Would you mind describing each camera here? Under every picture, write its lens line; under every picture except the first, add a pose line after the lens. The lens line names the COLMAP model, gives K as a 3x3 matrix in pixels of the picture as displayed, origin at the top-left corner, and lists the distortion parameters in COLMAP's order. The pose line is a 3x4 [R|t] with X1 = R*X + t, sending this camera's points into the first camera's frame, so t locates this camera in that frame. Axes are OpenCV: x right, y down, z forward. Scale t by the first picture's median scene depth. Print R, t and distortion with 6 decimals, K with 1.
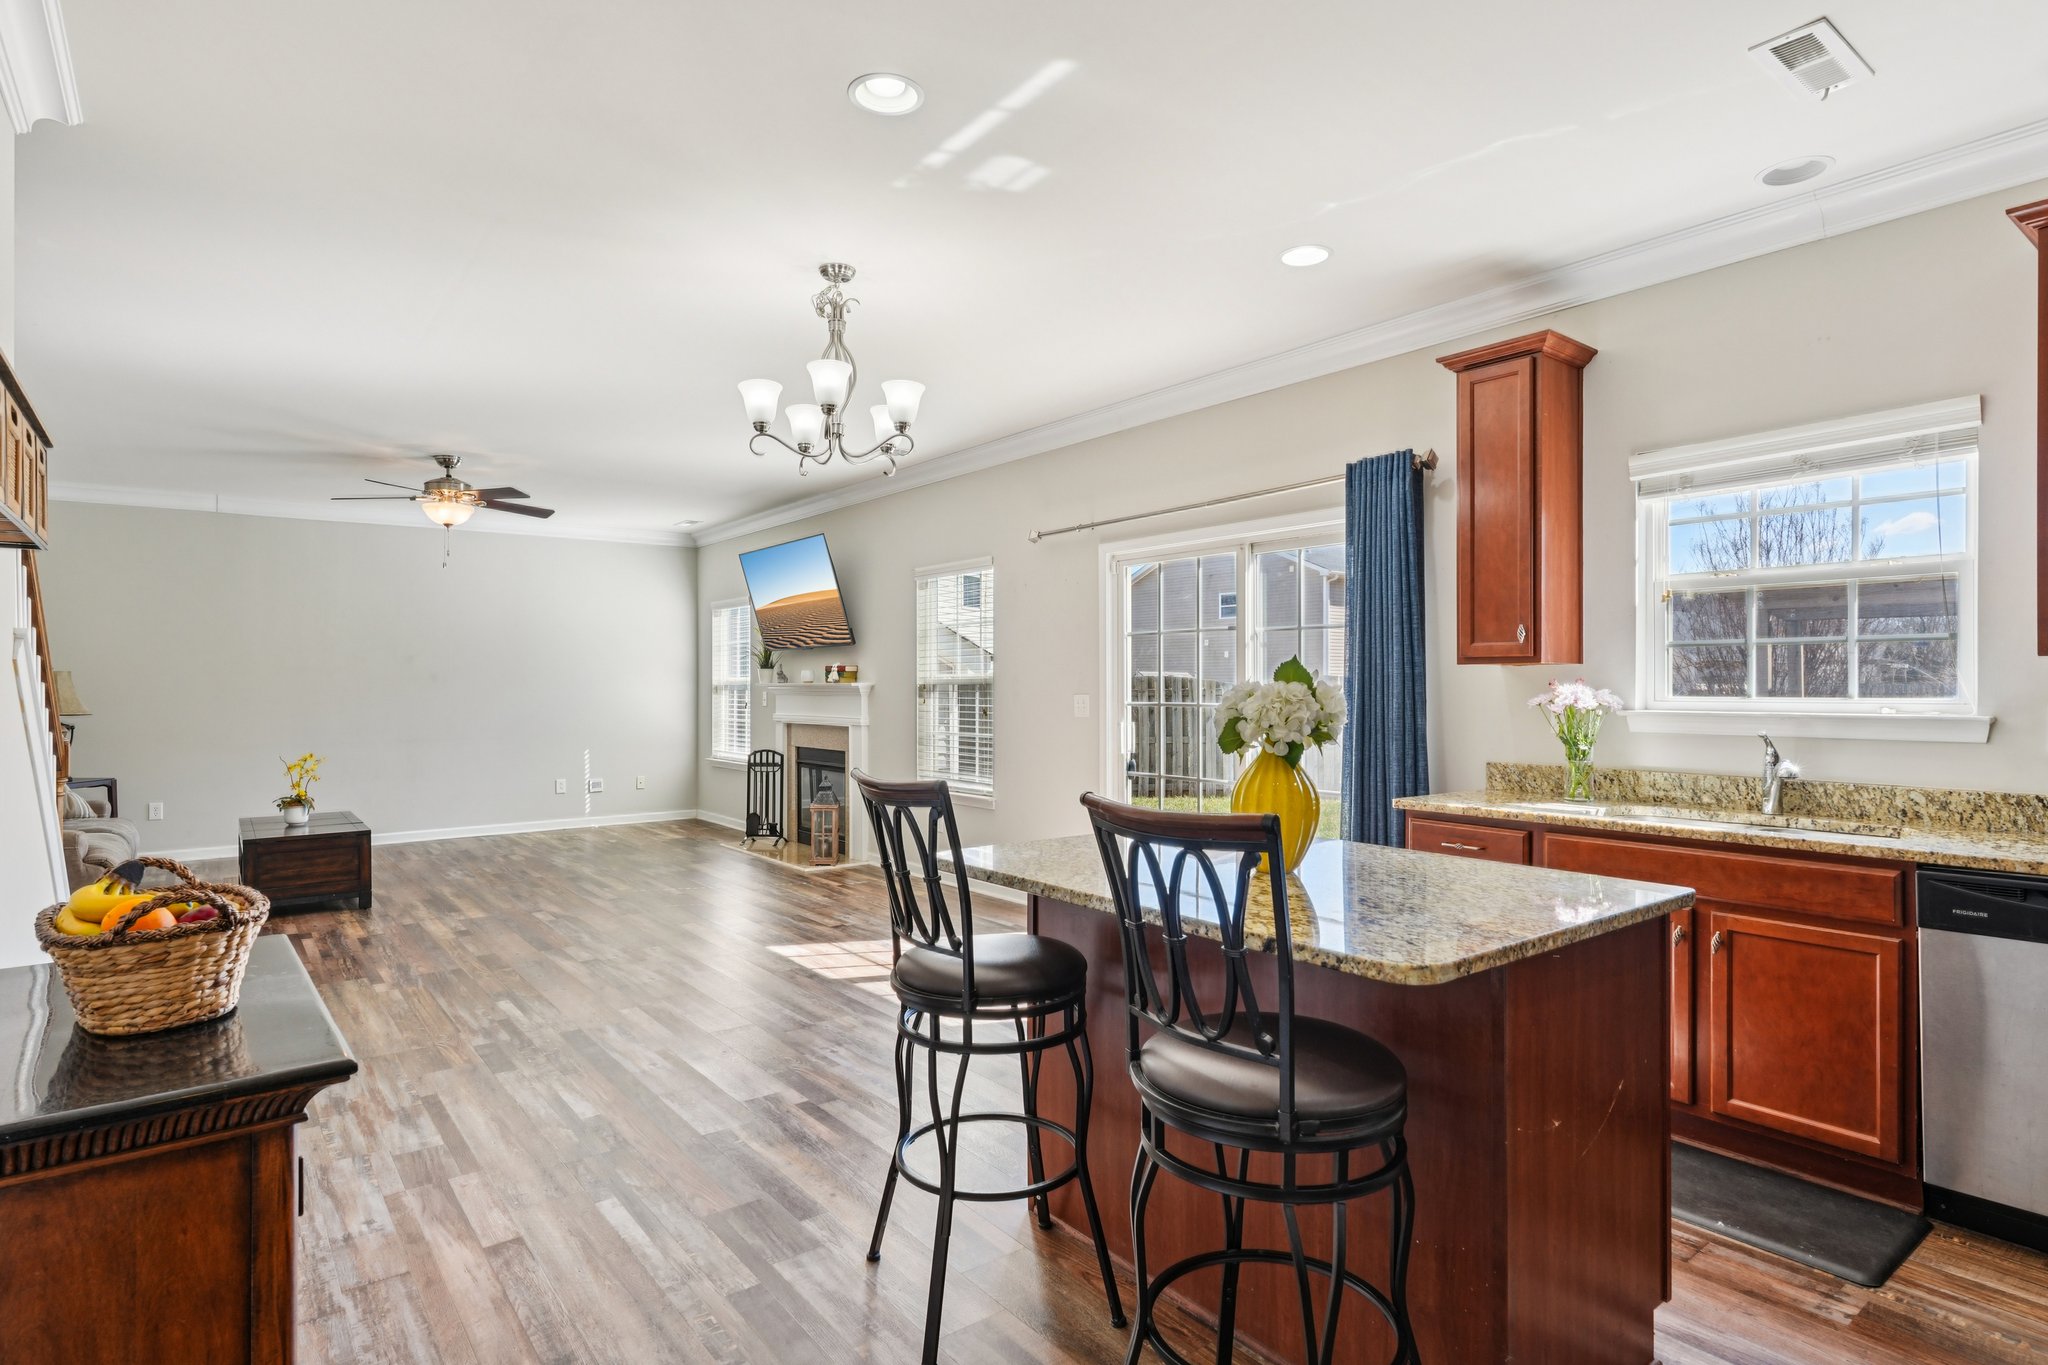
lens RADIAL K [[1057.5, 0, 1019.0], [0, 1057.5, 672.9], [0, 0, 1]] dist [0.000271, 0.000704]
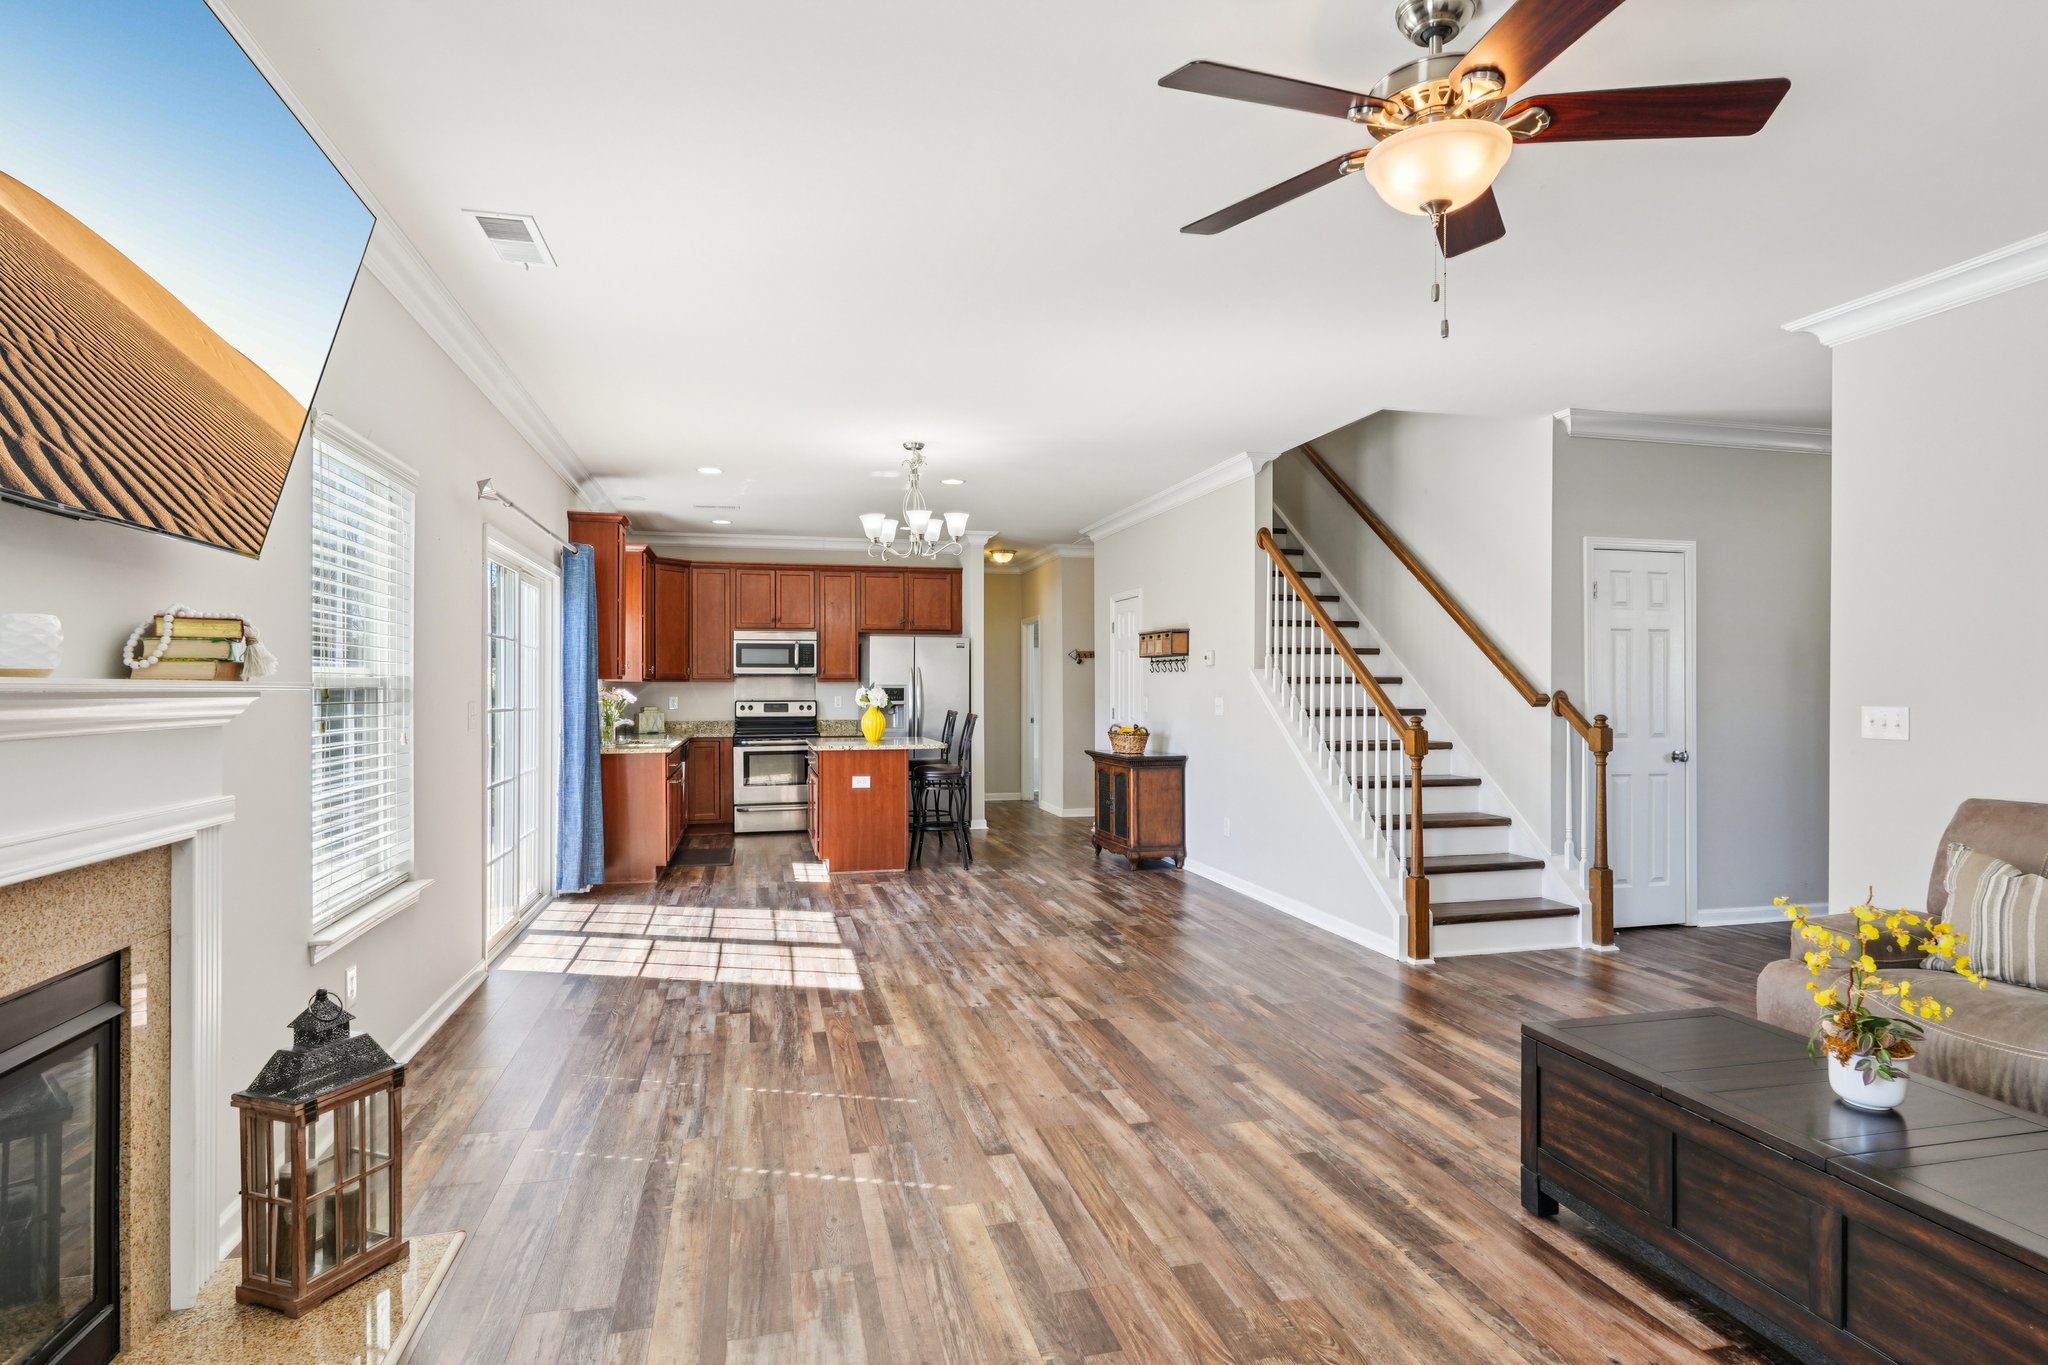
lens RADIAL K [[1057.5, 0, 1024.8], [0, 1057.5, 684.9], [0, 0, 1]] dist [0.000271, 0.000704]
pose [[-0.916038, 0.005410, 0.401055, -0.843012], [-0.001063, 0.999873, -0.015916, 0.025803], [-0.401090, -0.015006, -0.915916, 2.064374]]
